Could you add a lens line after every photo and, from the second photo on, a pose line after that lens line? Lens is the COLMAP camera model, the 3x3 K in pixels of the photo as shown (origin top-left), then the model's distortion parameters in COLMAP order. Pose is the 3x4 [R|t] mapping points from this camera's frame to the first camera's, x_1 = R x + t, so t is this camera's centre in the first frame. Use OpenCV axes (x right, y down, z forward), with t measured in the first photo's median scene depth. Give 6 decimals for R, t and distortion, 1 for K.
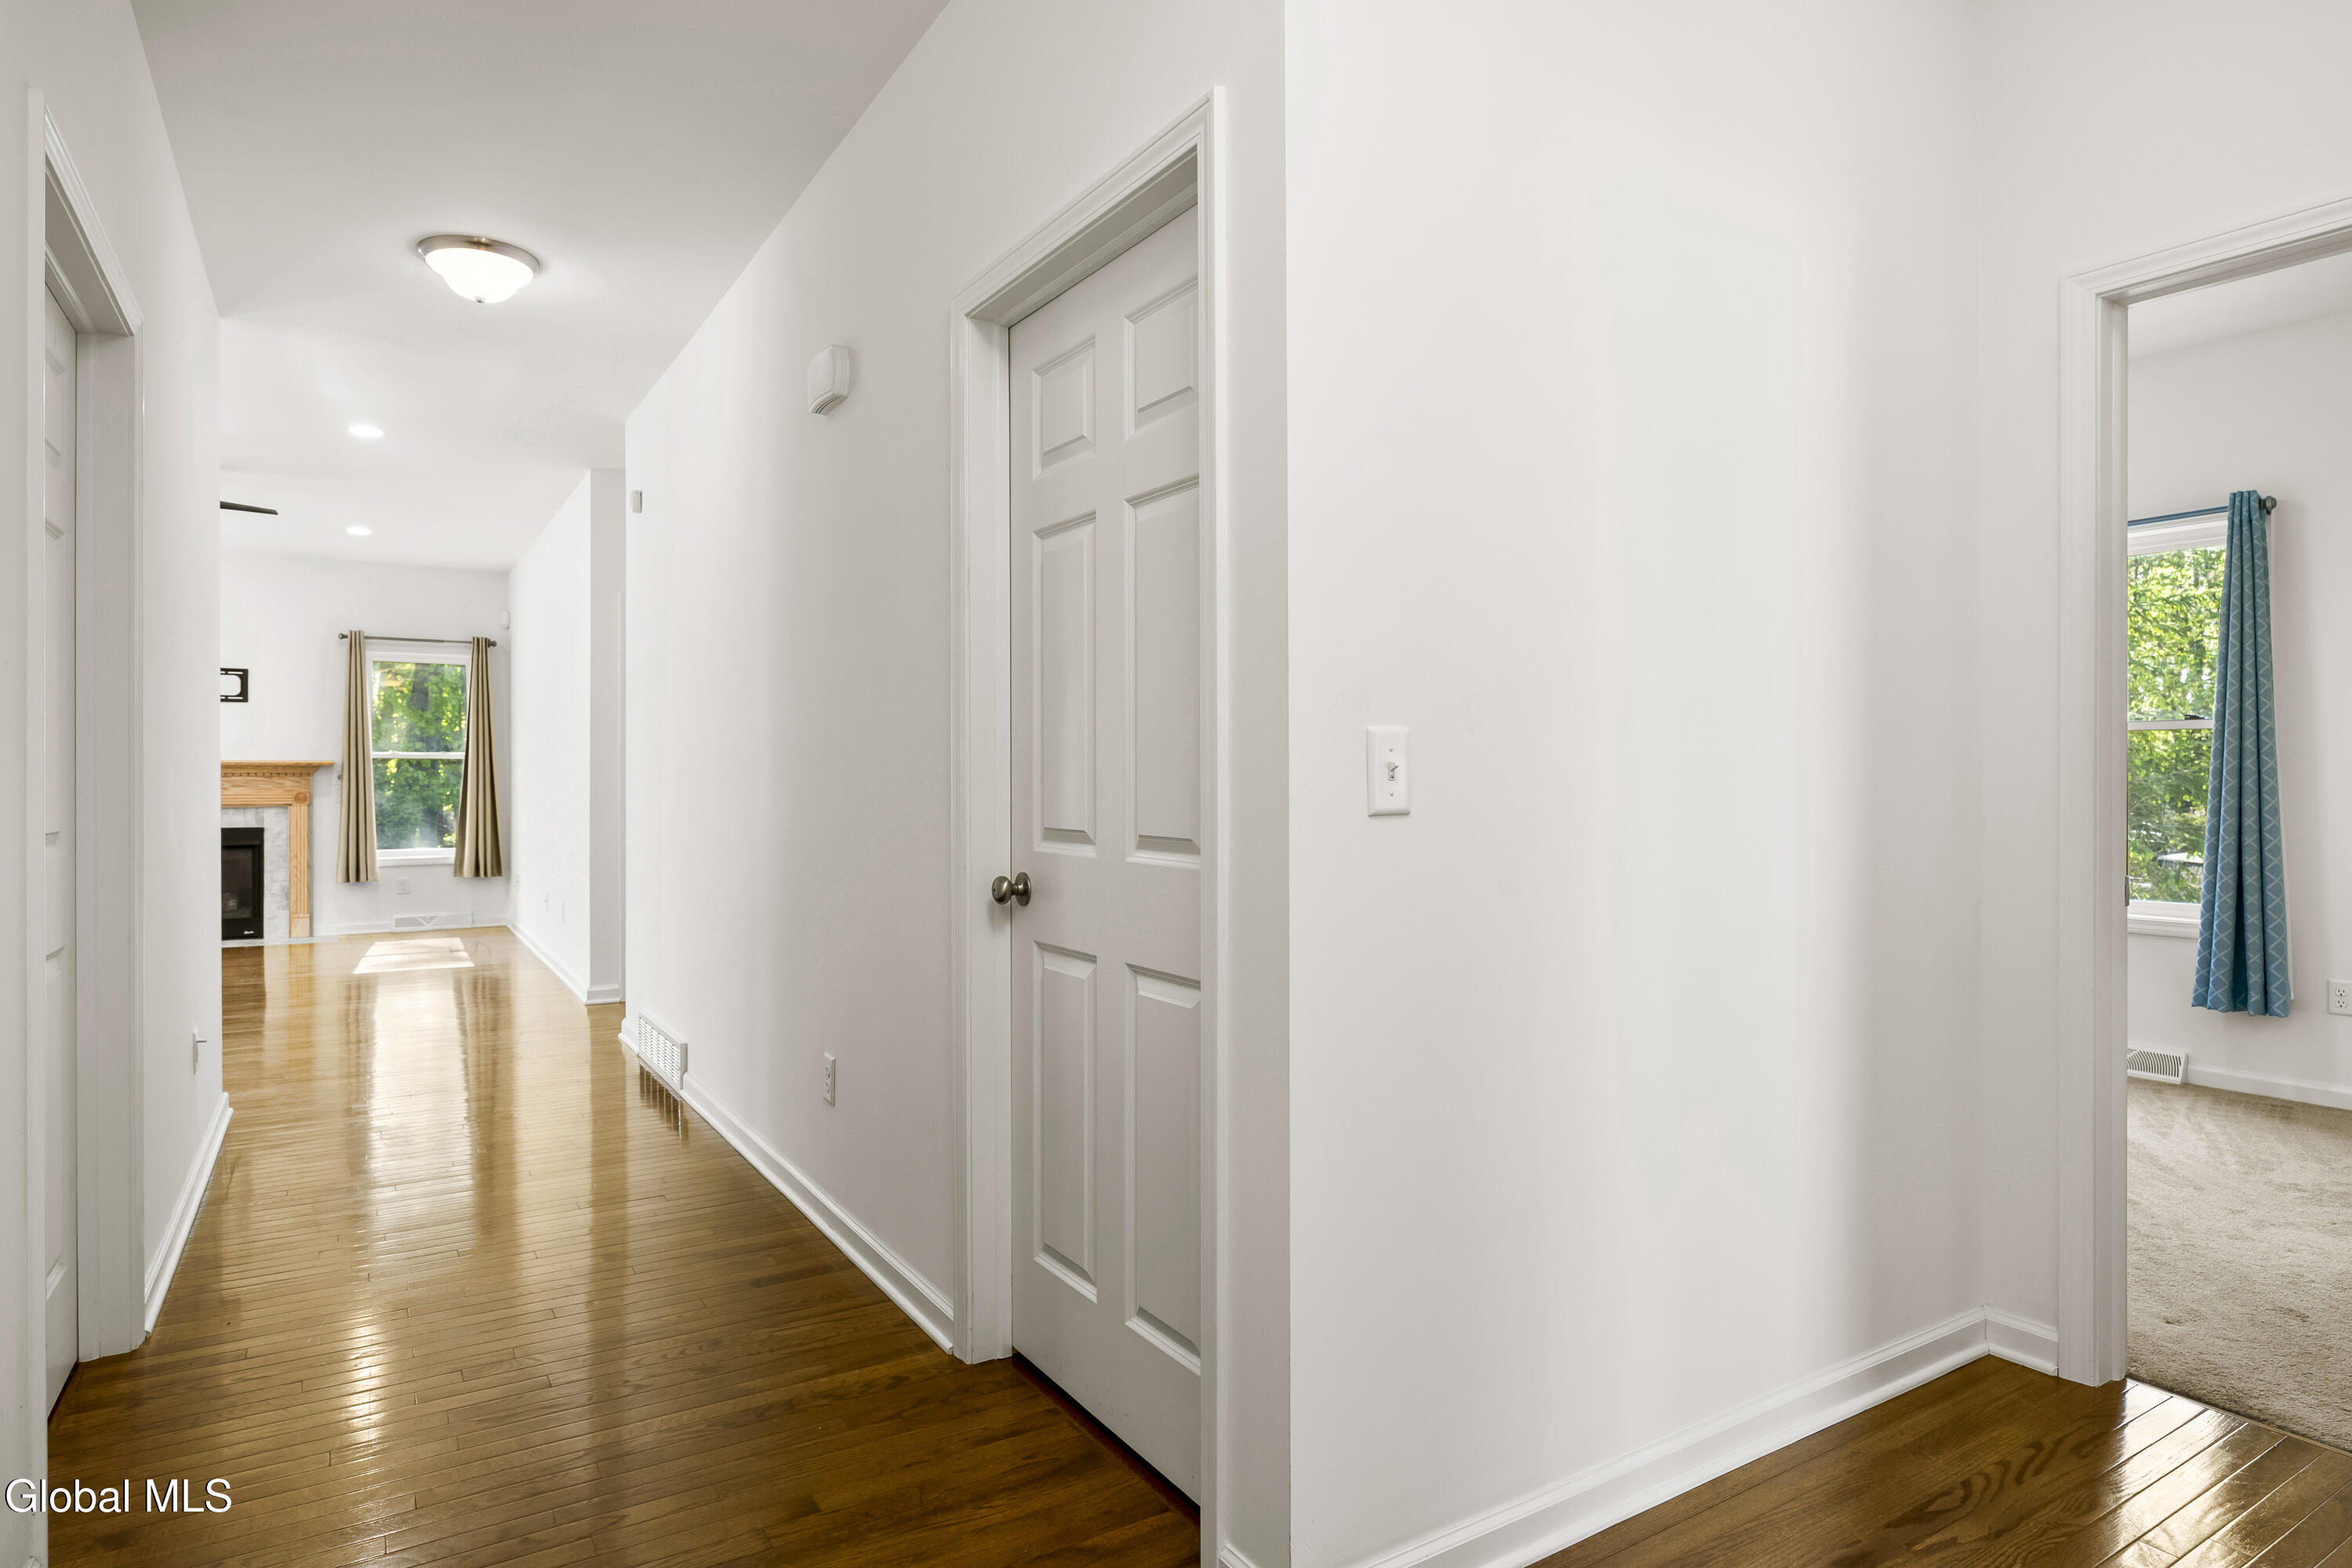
lens RADIAL K [[1301.0, 0, 1168.8], [0, 1301.0, 772.9], [0, 0, 1]] dist [-0.007371, -0.000410]
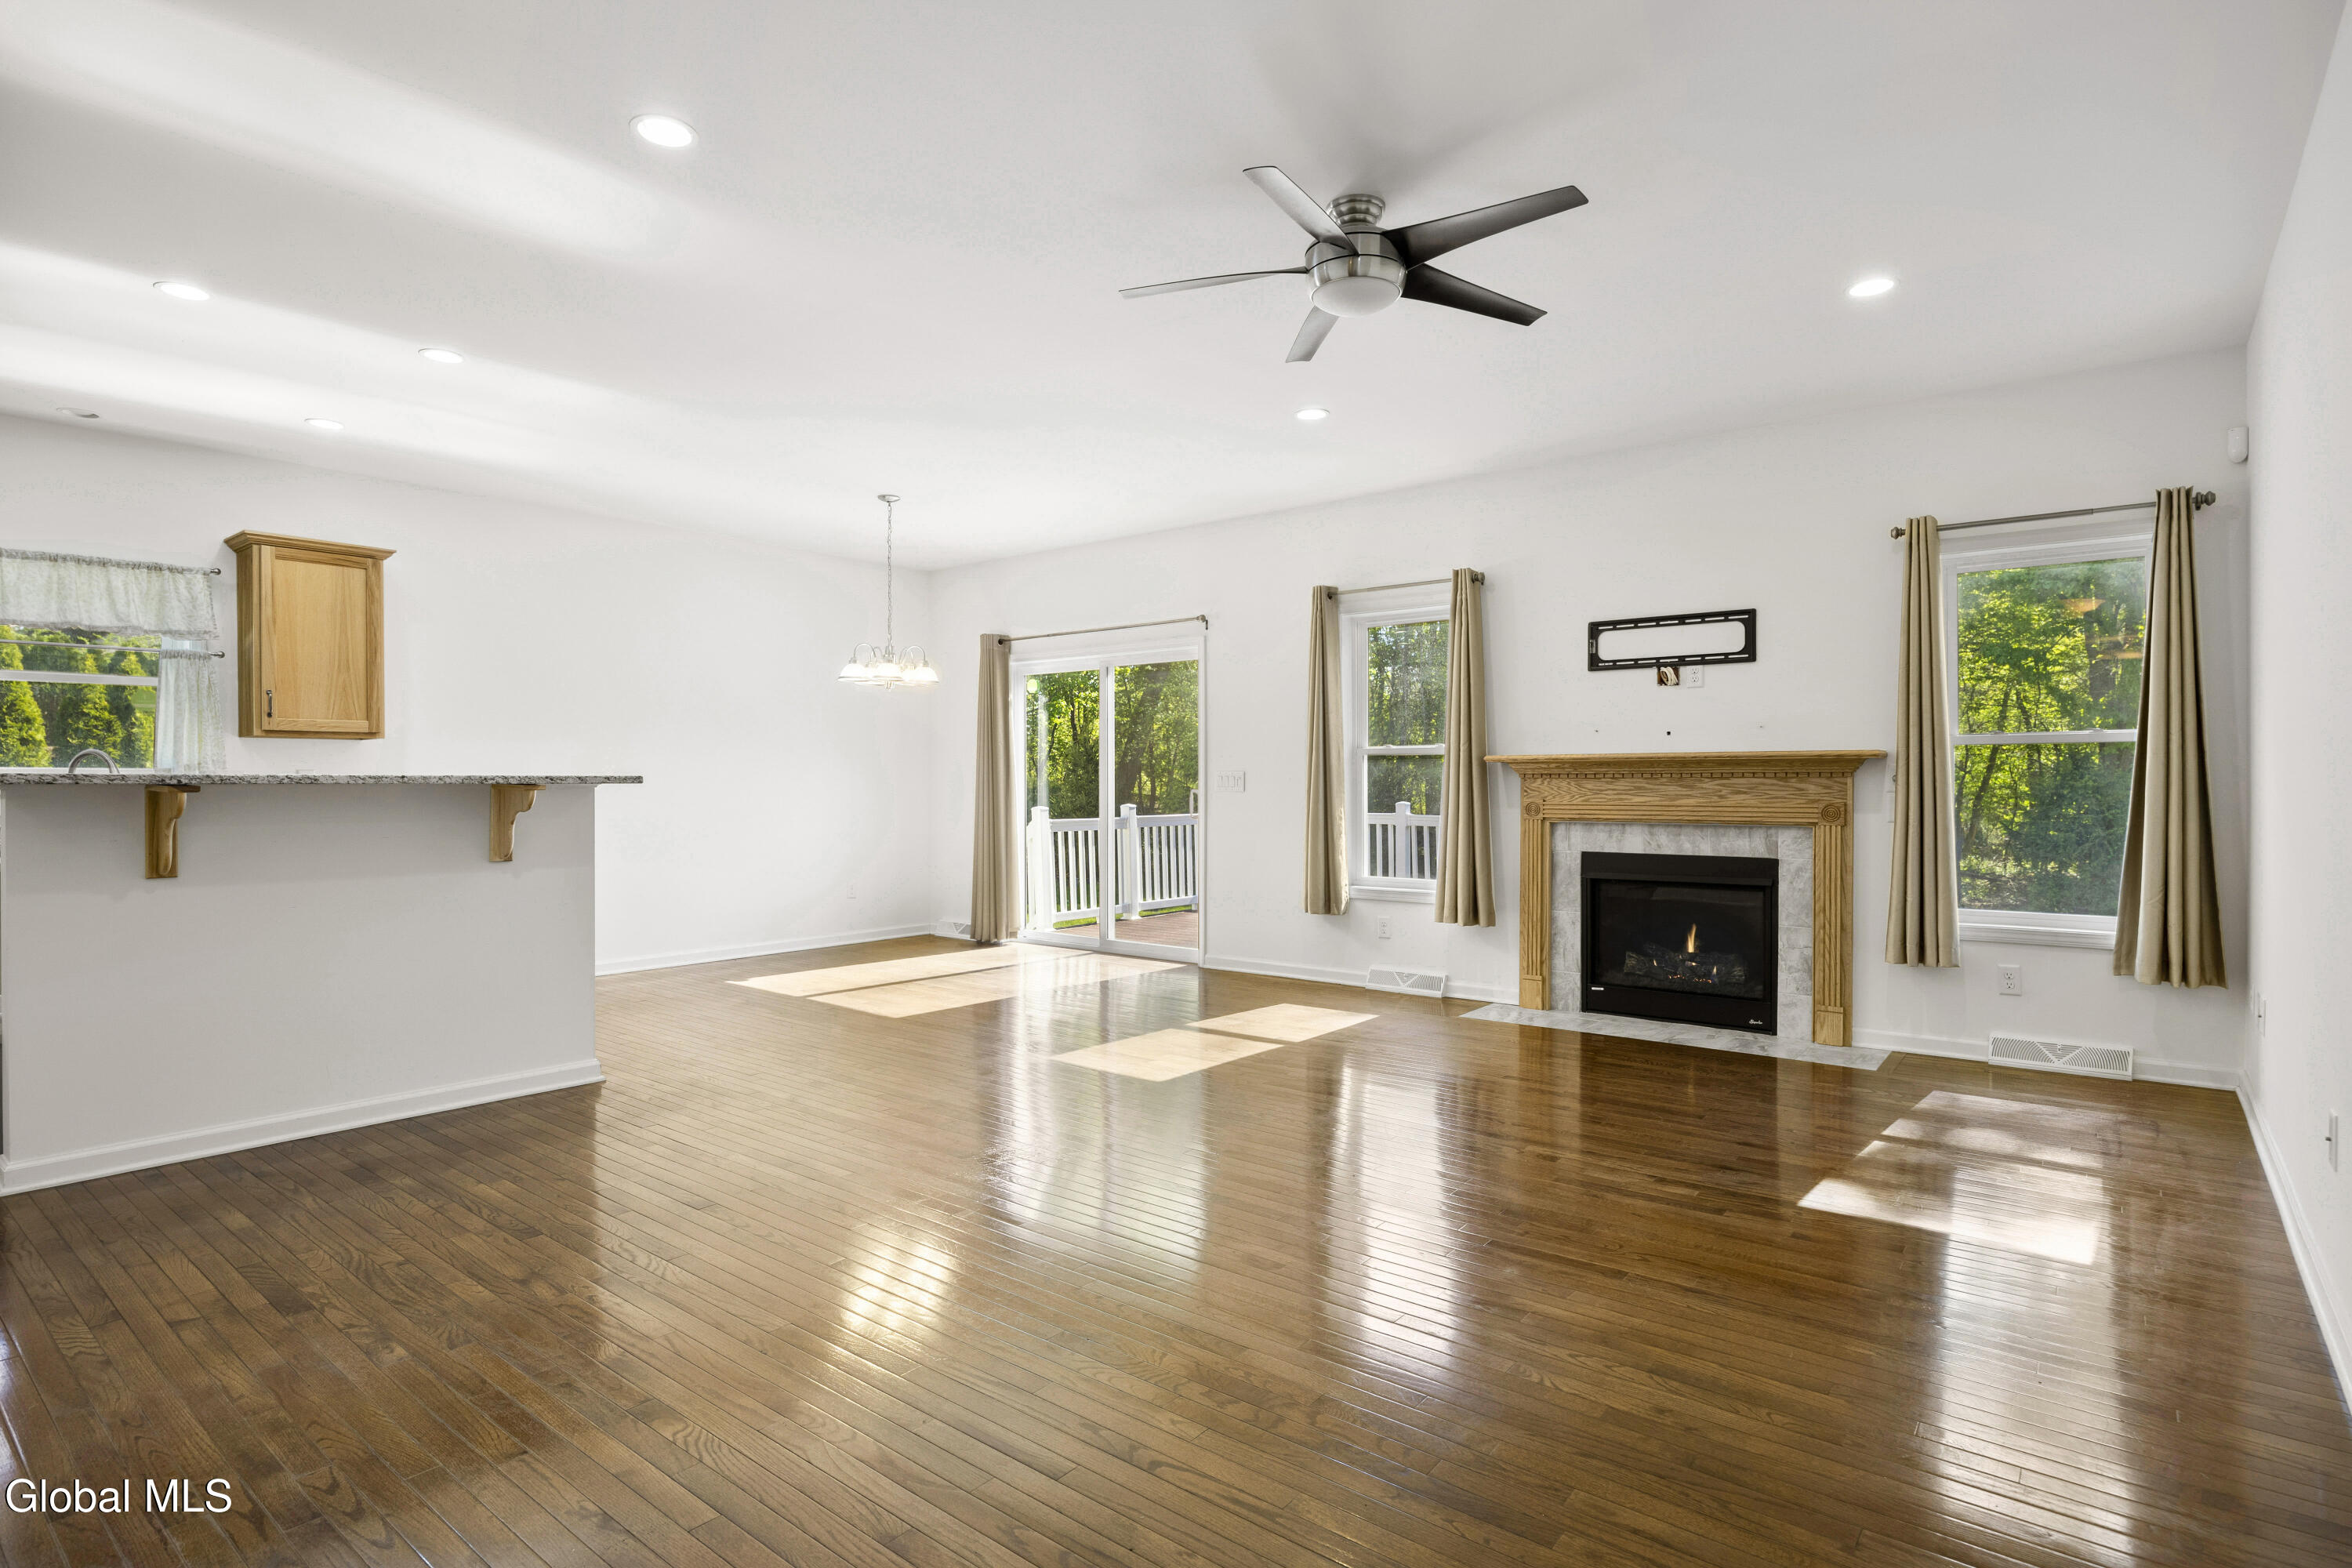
lens RADIAL K [[1184.7, 0, 1173.7], [0, 1184.7, 791.1], [0, 0, 1]] dist [-0.006918, -0.001791]
pose [[0.327967, 0.006156, -0.944669, -0.248623], [0.001154, 0.999975, 0.006917, 0.004895], [0.944688, -0.003359, 0.327952, 0.526518]]
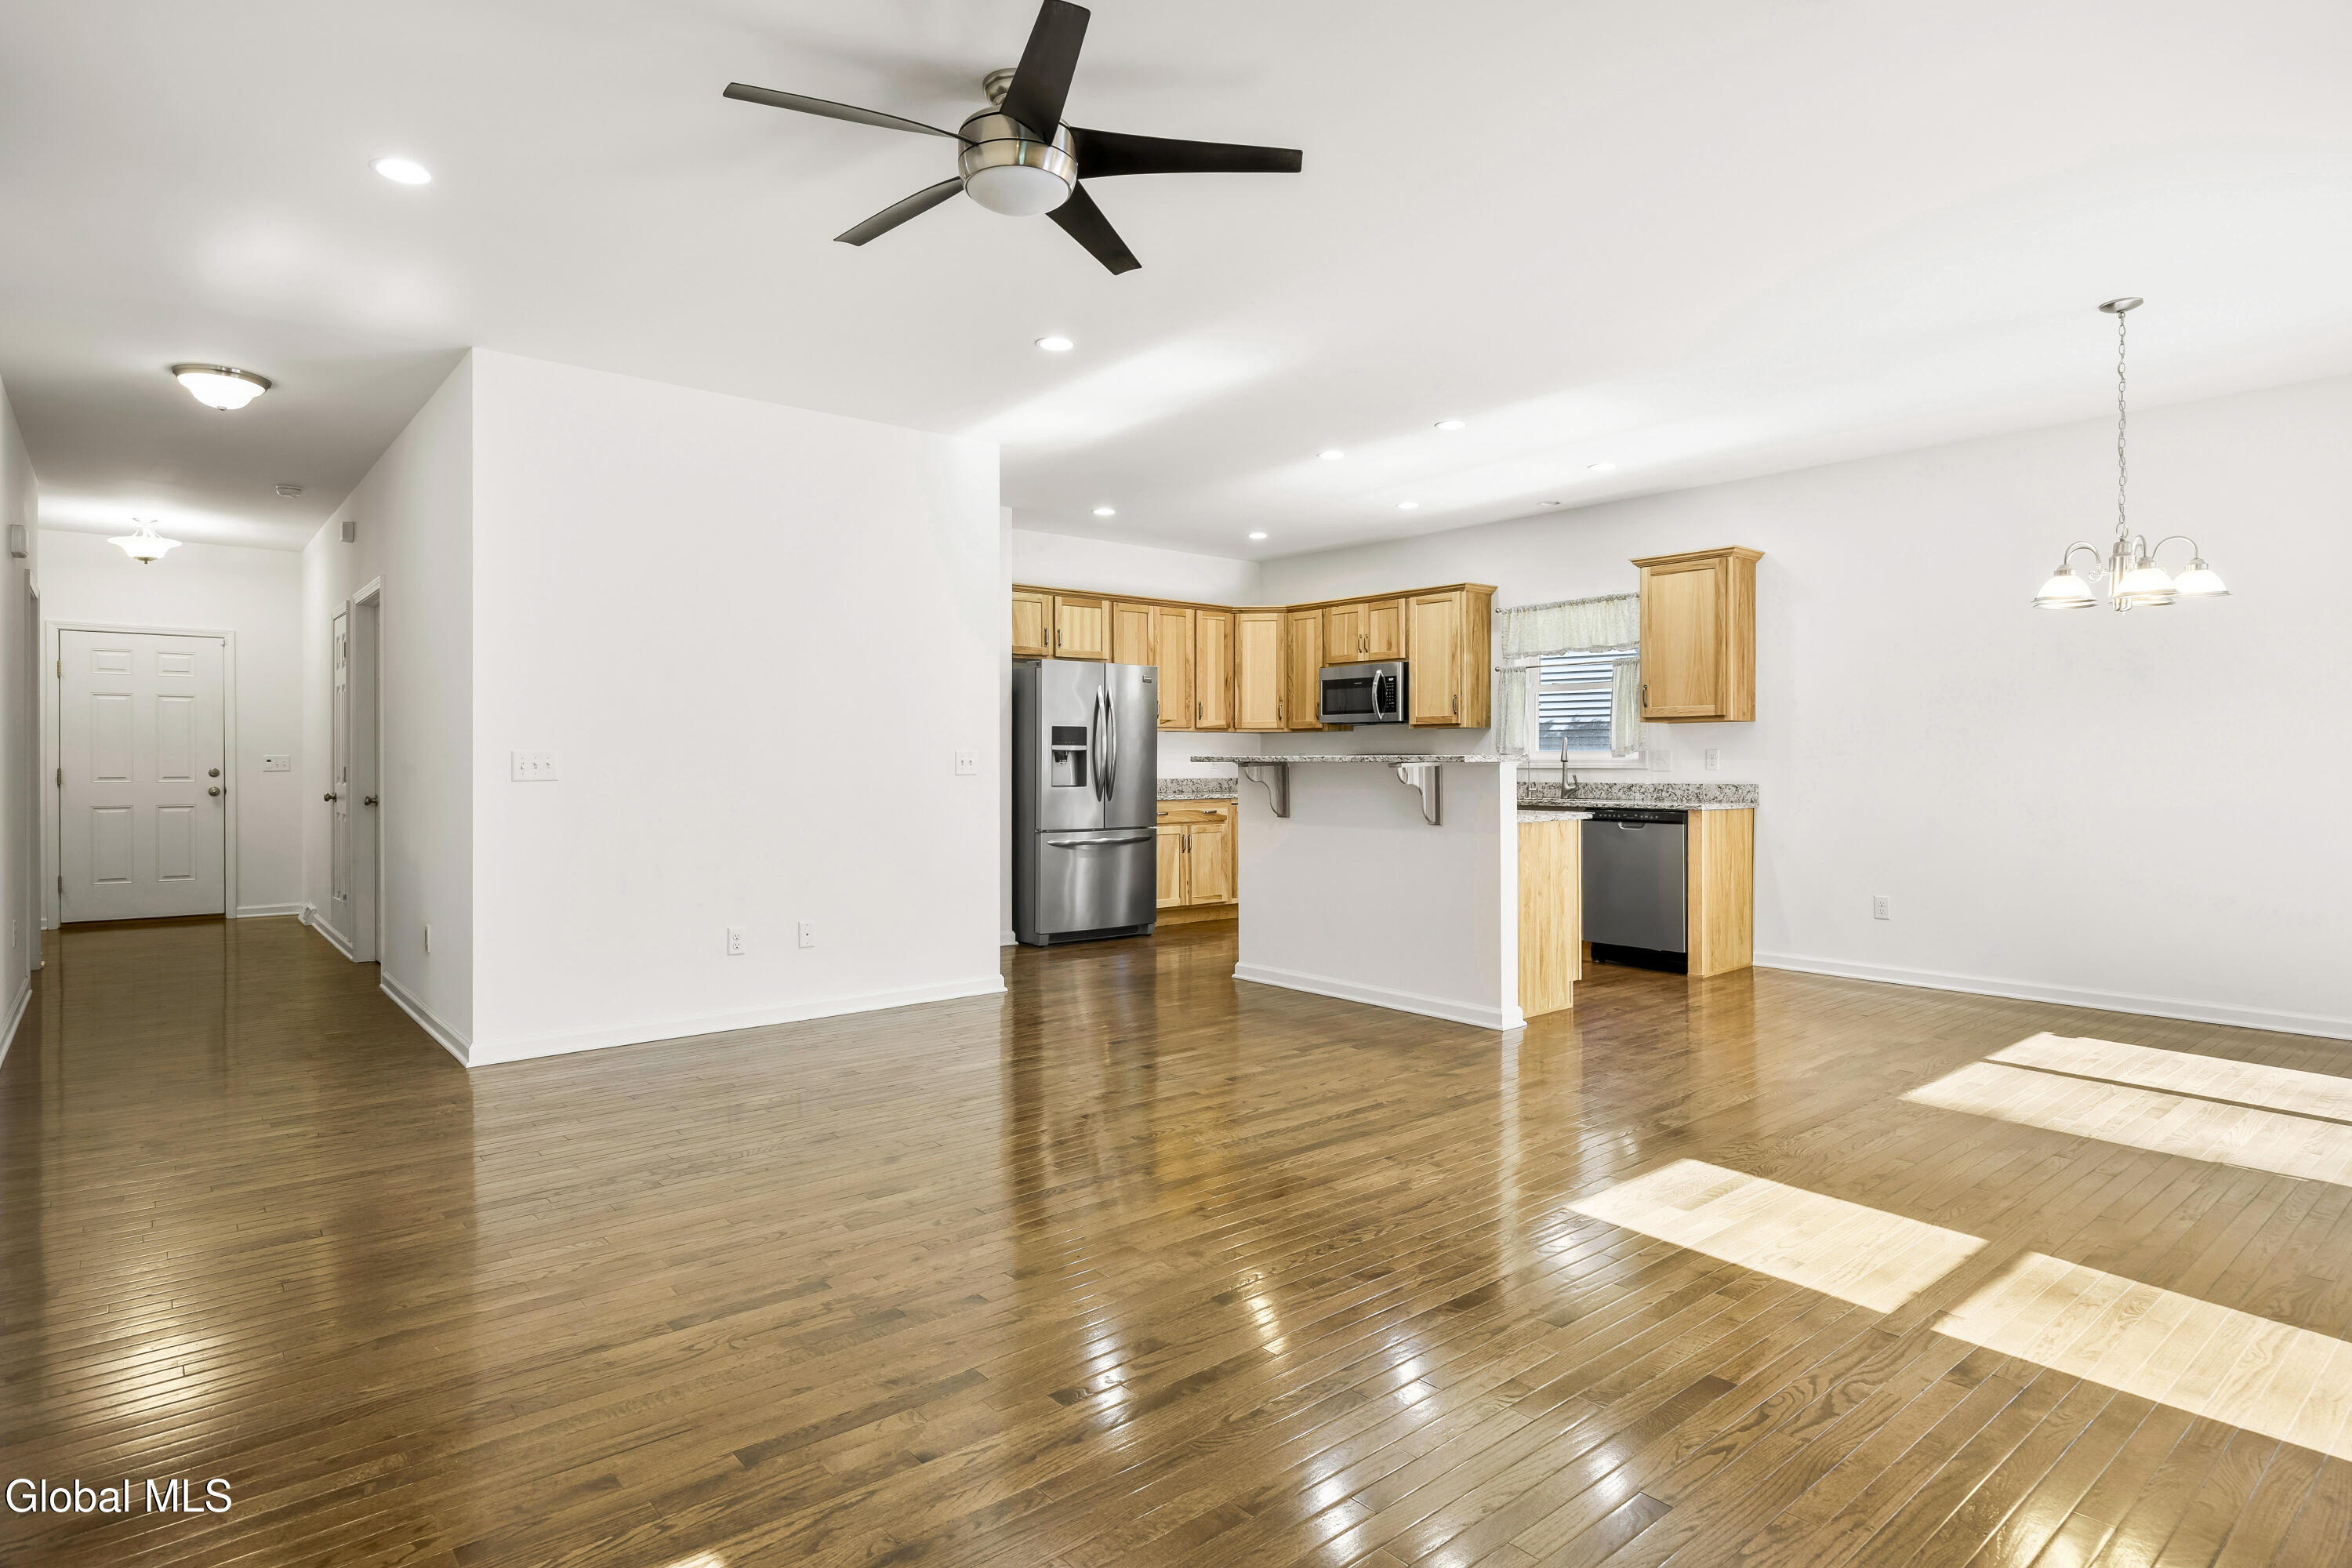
lens RADIAL K [[1257.4, 0, 1160.3], [0, 1257.4, 764.4], [0, 0, 1]] dist [-0.005612, -0.001021]
pose [[-0.991485, -0.001659, -0.130208, -0.554439], [-0.002047, 0.999994, 0.002843, 0.004839], [0.130203, 0.003086, -0.991483, 1.005676]]
